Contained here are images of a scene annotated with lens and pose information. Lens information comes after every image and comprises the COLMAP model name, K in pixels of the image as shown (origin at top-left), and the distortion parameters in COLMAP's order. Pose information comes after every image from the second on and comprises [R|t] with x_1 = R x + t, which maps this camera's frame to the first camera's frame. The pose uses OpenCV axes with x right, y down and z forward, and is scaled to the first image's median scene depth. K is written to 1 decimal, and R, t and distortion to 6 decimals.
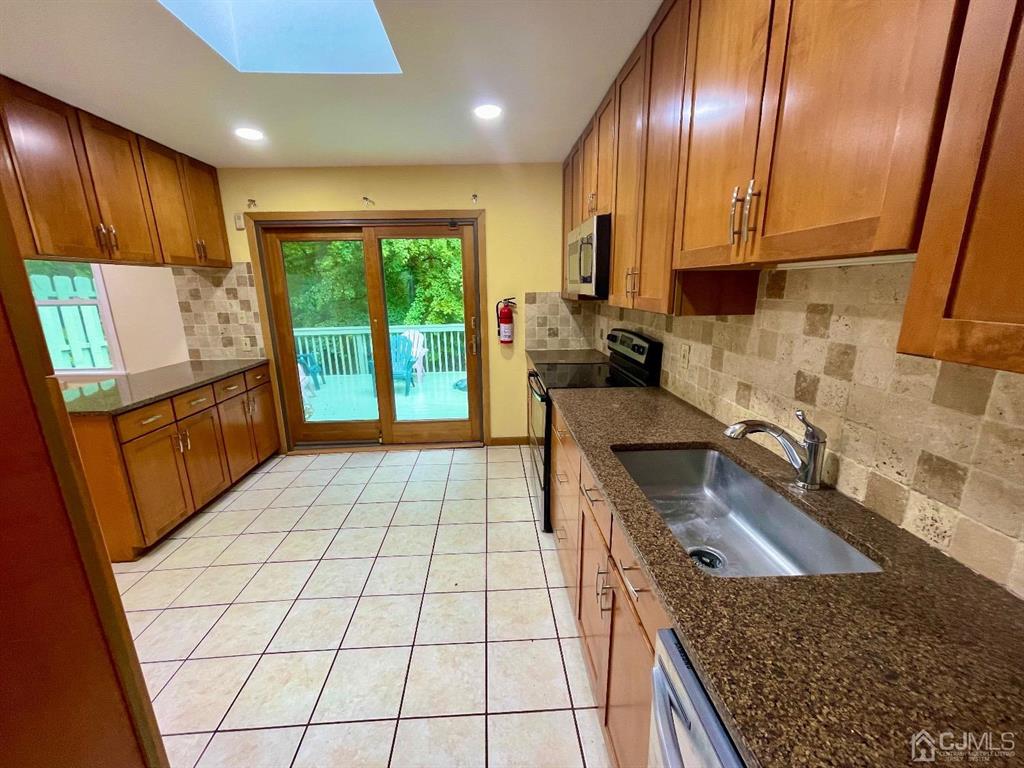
lens RADIAL K [[413.8, 0, 508.6], [0, 413.8, 389.5], [0, 0, 1]] dist [0.003000, 0.000158]
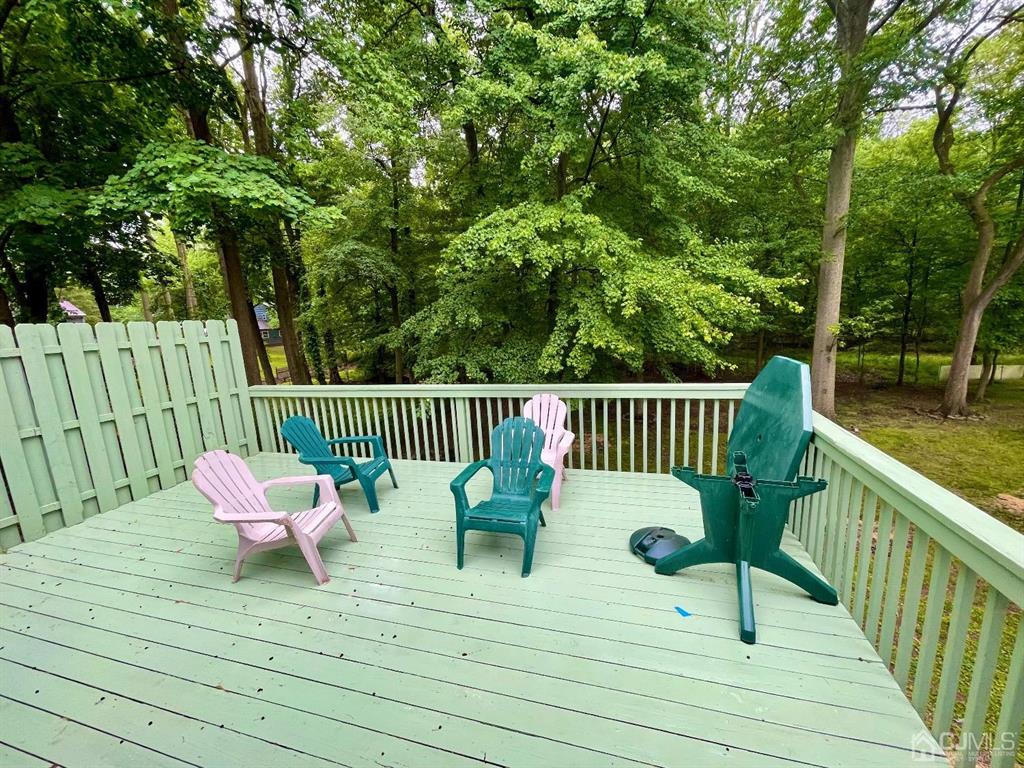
lens RADIAL K [[413.8, 0, 508.6], [0, 413.8, 389.5], [0, 0, 1]] dist [0.003000, 0.000158]
pose [[0.946772, 0.030314, -0.320475, -0.222580], [-0.041194, 0.998780, -0.027223, -0.290077], [0.319259, 0.038976, 0.946866, 0.989147]]
